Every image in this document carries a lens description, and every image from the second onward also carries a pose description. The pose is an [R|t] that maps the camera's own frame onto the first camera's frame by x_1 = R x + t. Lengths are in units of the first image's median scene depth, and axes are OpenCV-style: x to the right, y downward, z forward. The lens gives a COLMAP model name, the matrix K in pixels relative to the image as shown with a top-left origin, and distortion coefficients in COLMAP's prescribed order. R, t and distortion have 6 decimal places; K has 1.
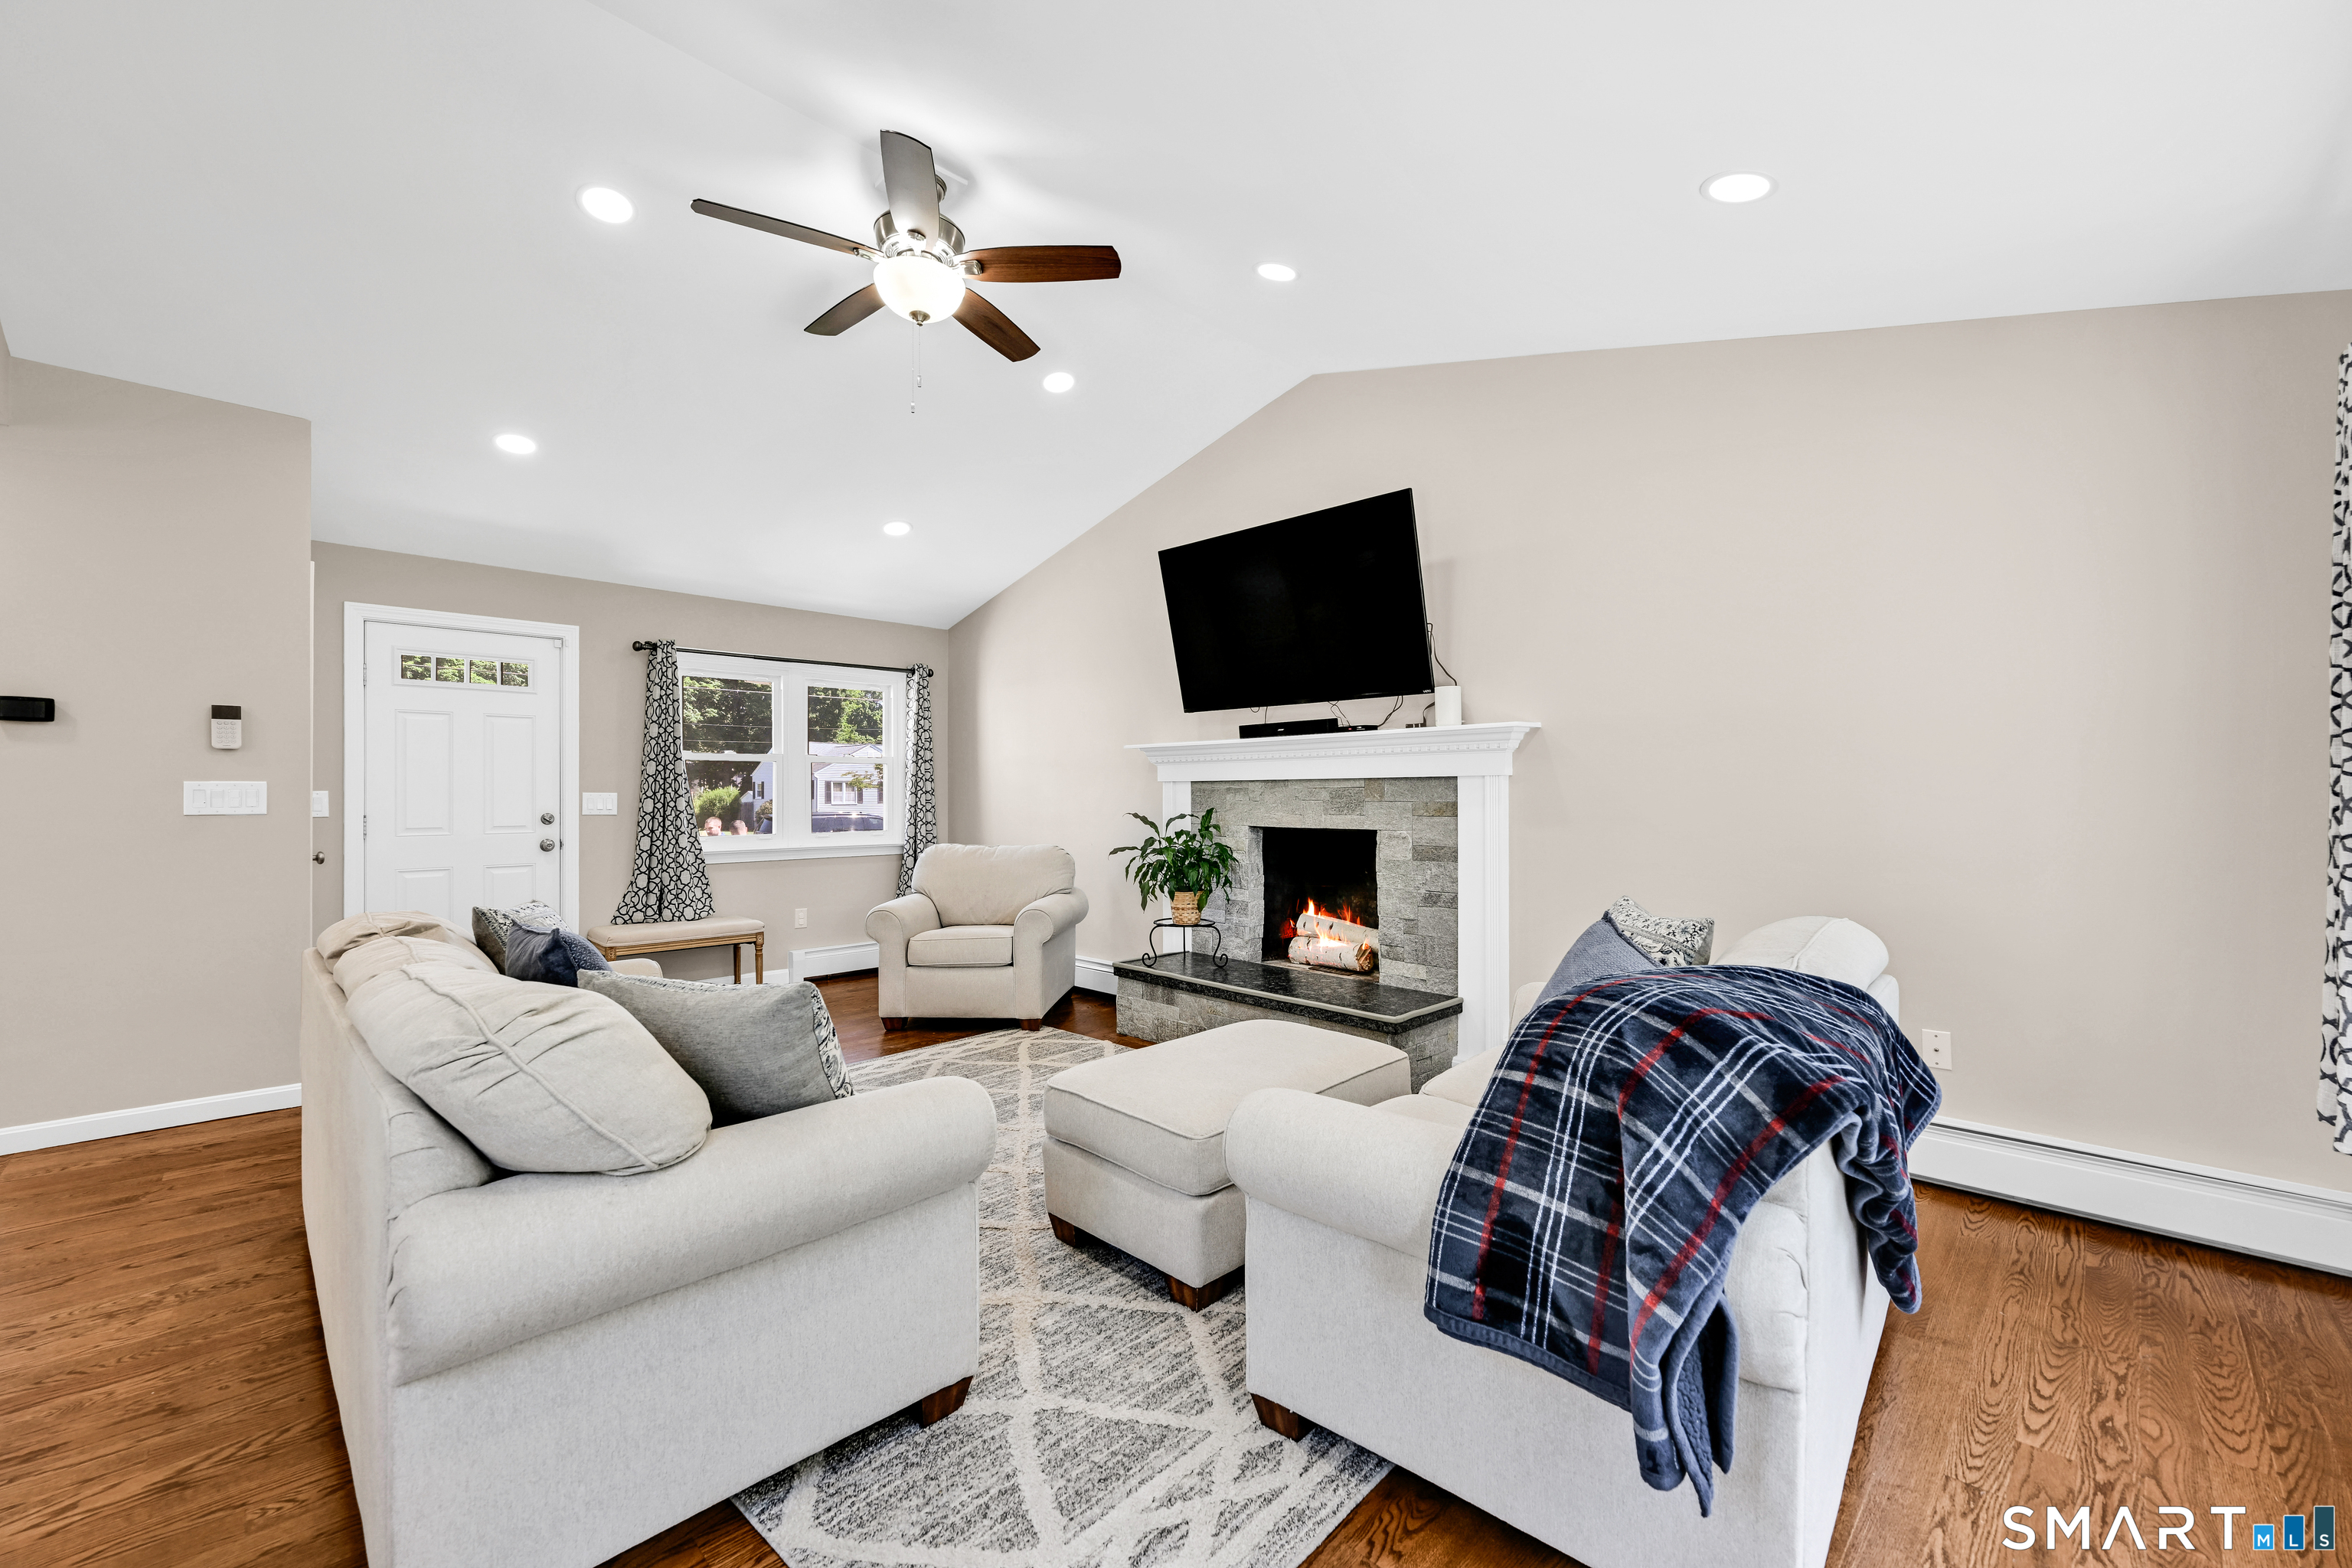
lens RADIAL K [[938.8, 0, 1168.4], [0, 938.8, 788.6], [0, 0, 1]] dist [0.000192, 0.000067]
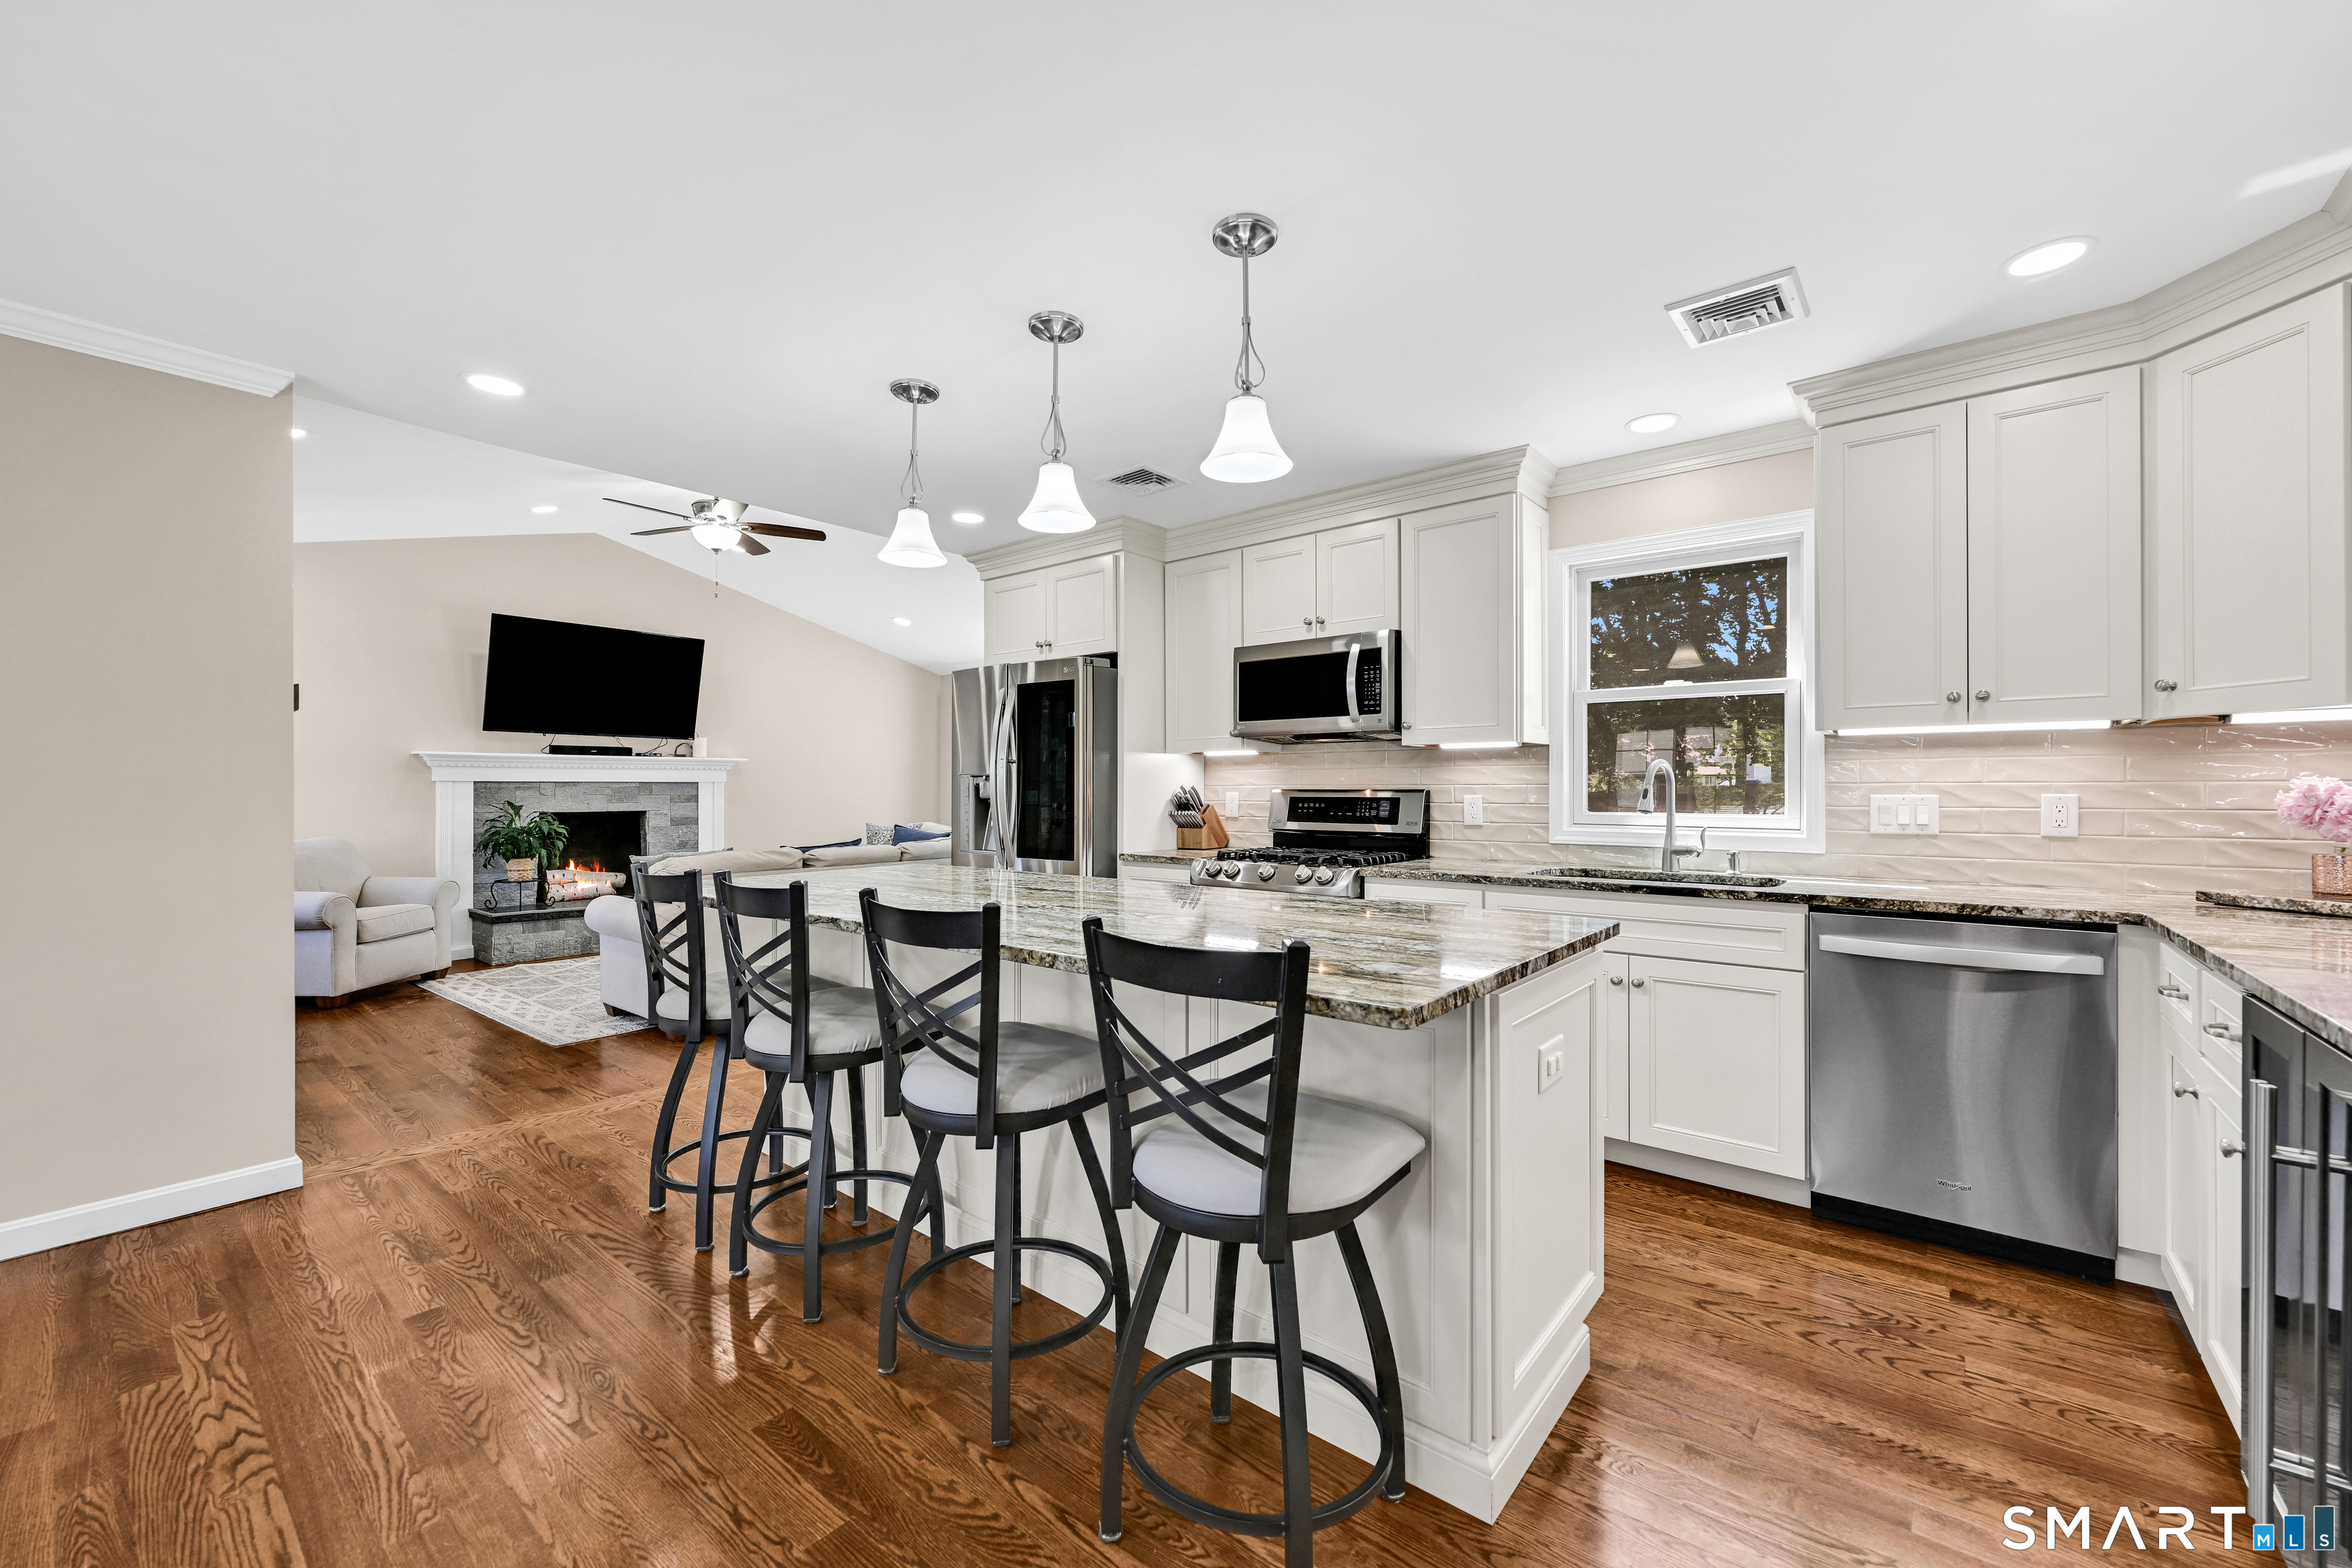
lens RADIAL K [[964.4, 0, 1181.4], [0, 964.4, 791.0], [0, 0, 1]] dist [0.000684, -0.000034]
pose [[-0.086831, -0.001136, 0.996222, -1.719537], [-0.007038, 0.999975, 0.000527, -0.002472], [-0.996198, -0.006966, -0.086836, 0.139842]]
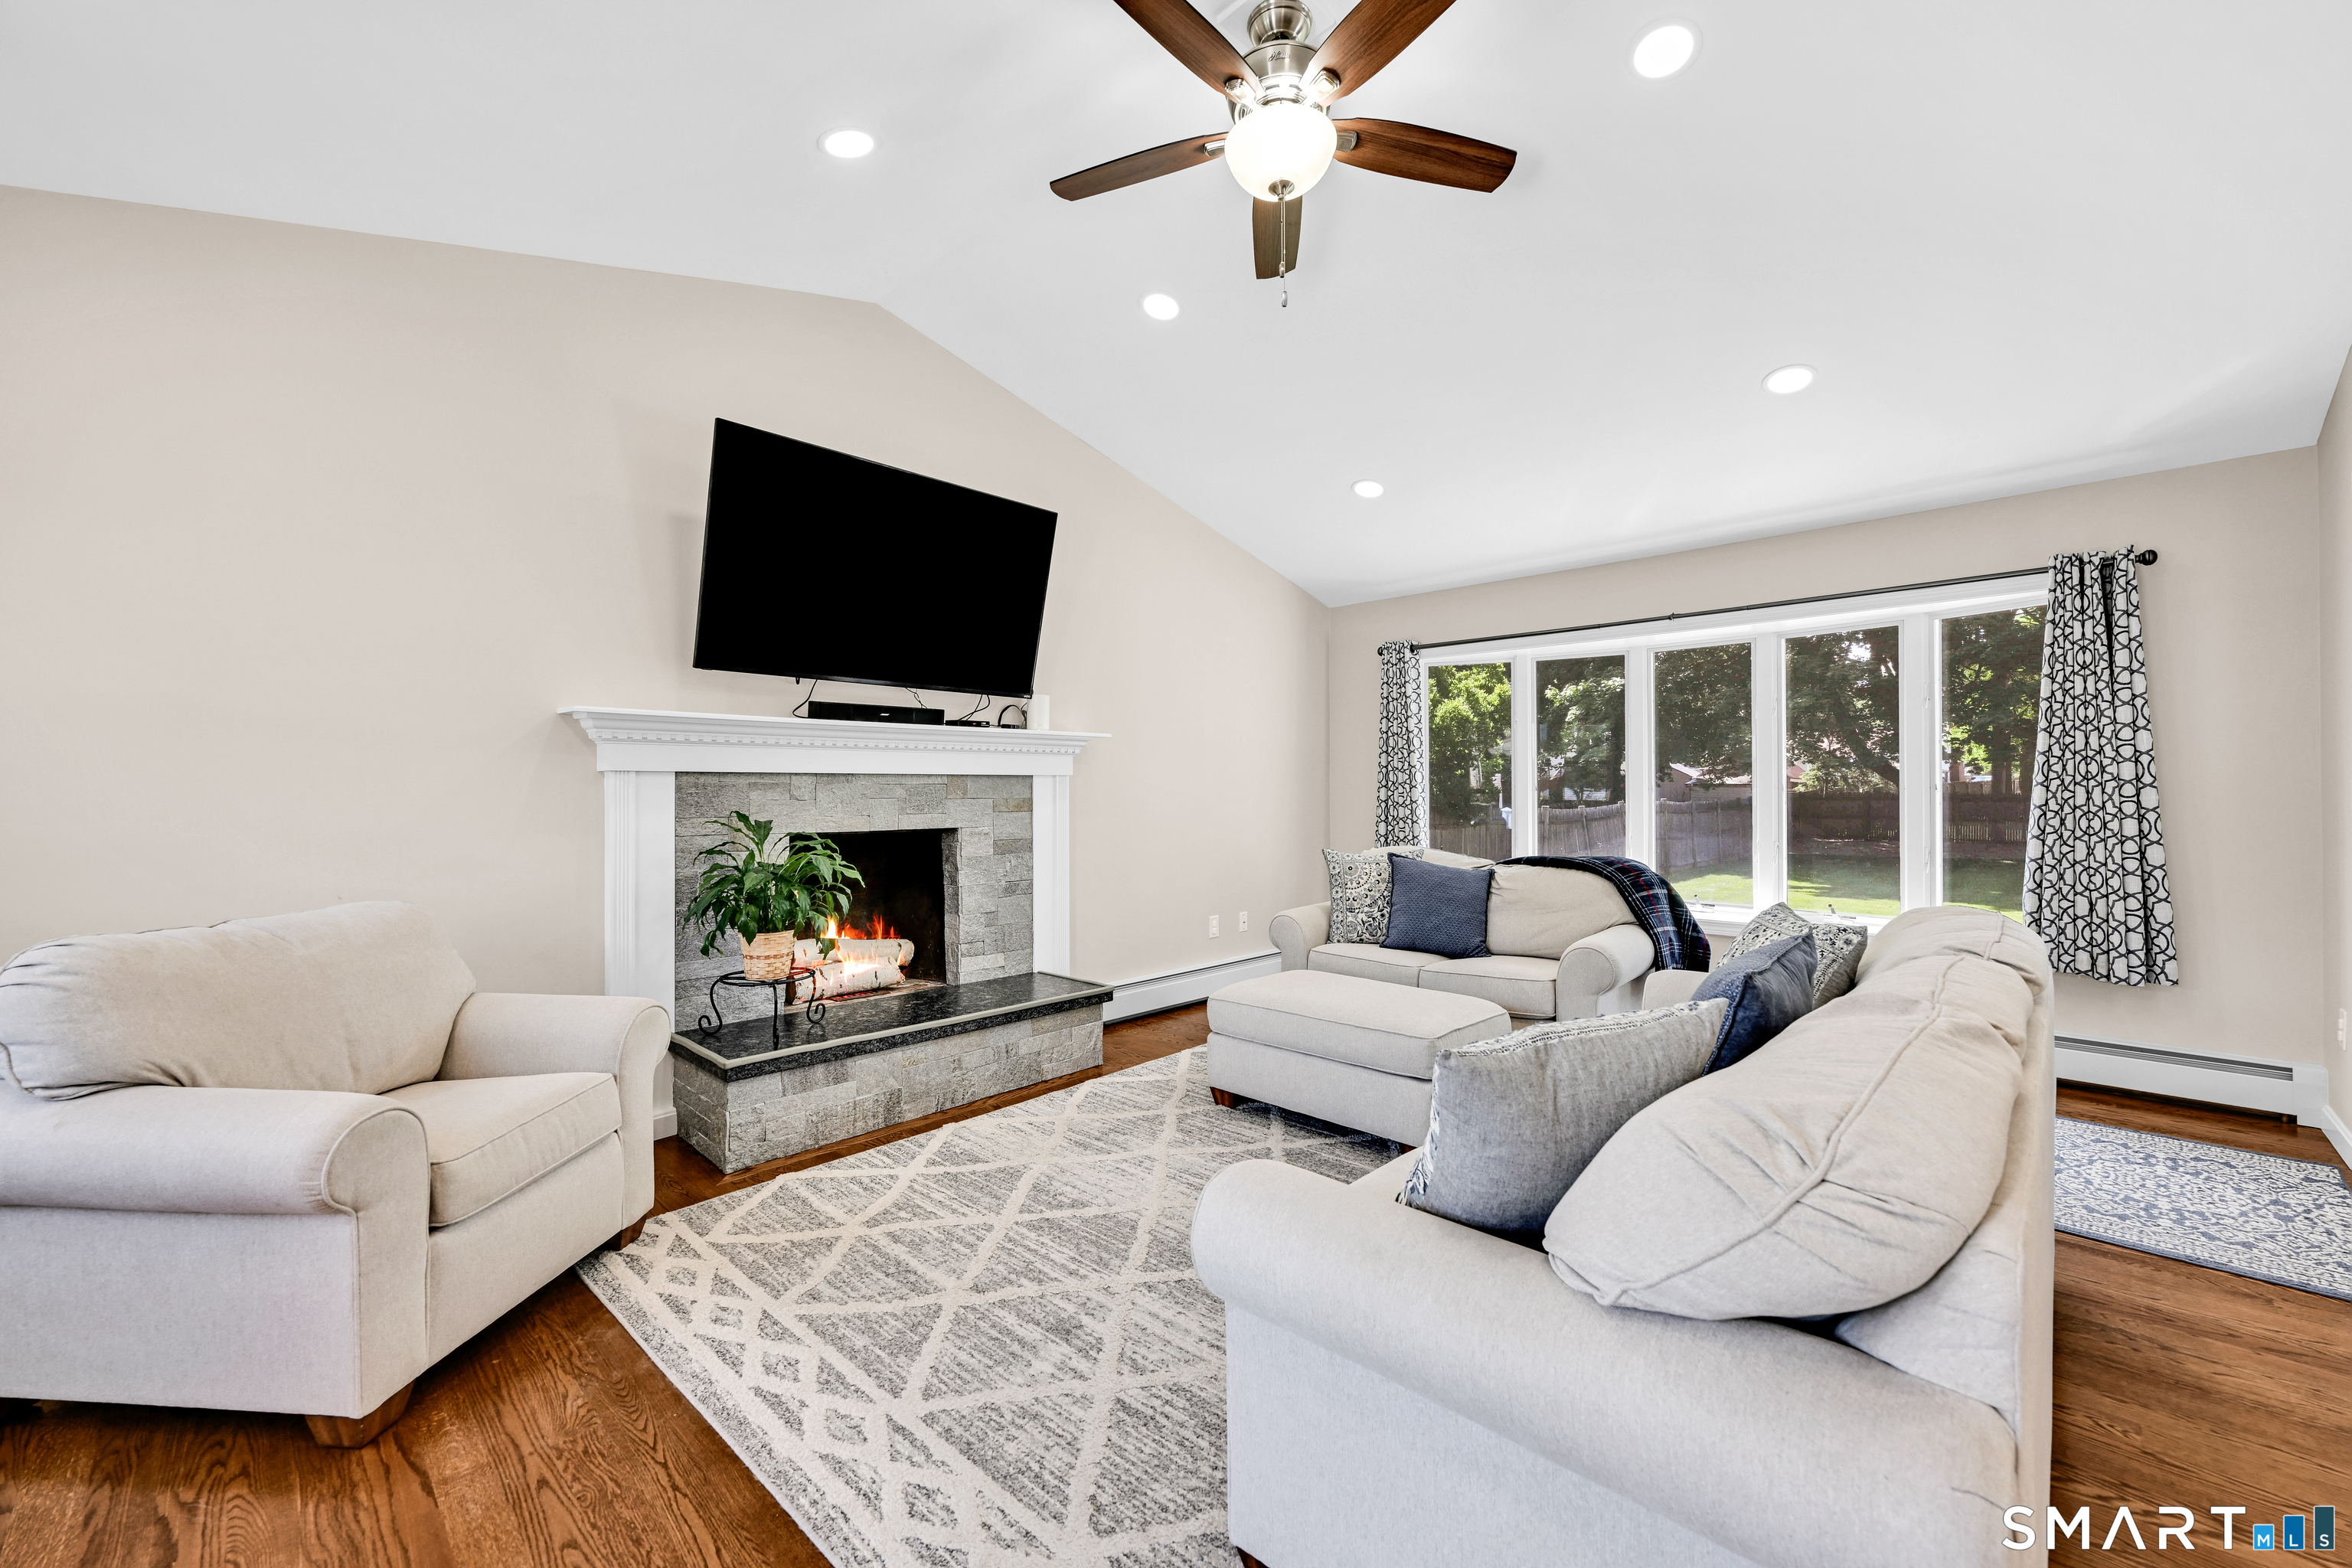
lens RADIAL K [[938.8, 0, 1168.4], [0, 938.8, 788.6], [0, 0, 1]] dist [0.000192, 0.000067]
pose [[-0.014567, 0.004033, 0.999886, -0.763227], [-0.003646, 0.999985, -0.004086, 0.006351], [-0.999887, -0.003705, -0.014552, 0.800174]]
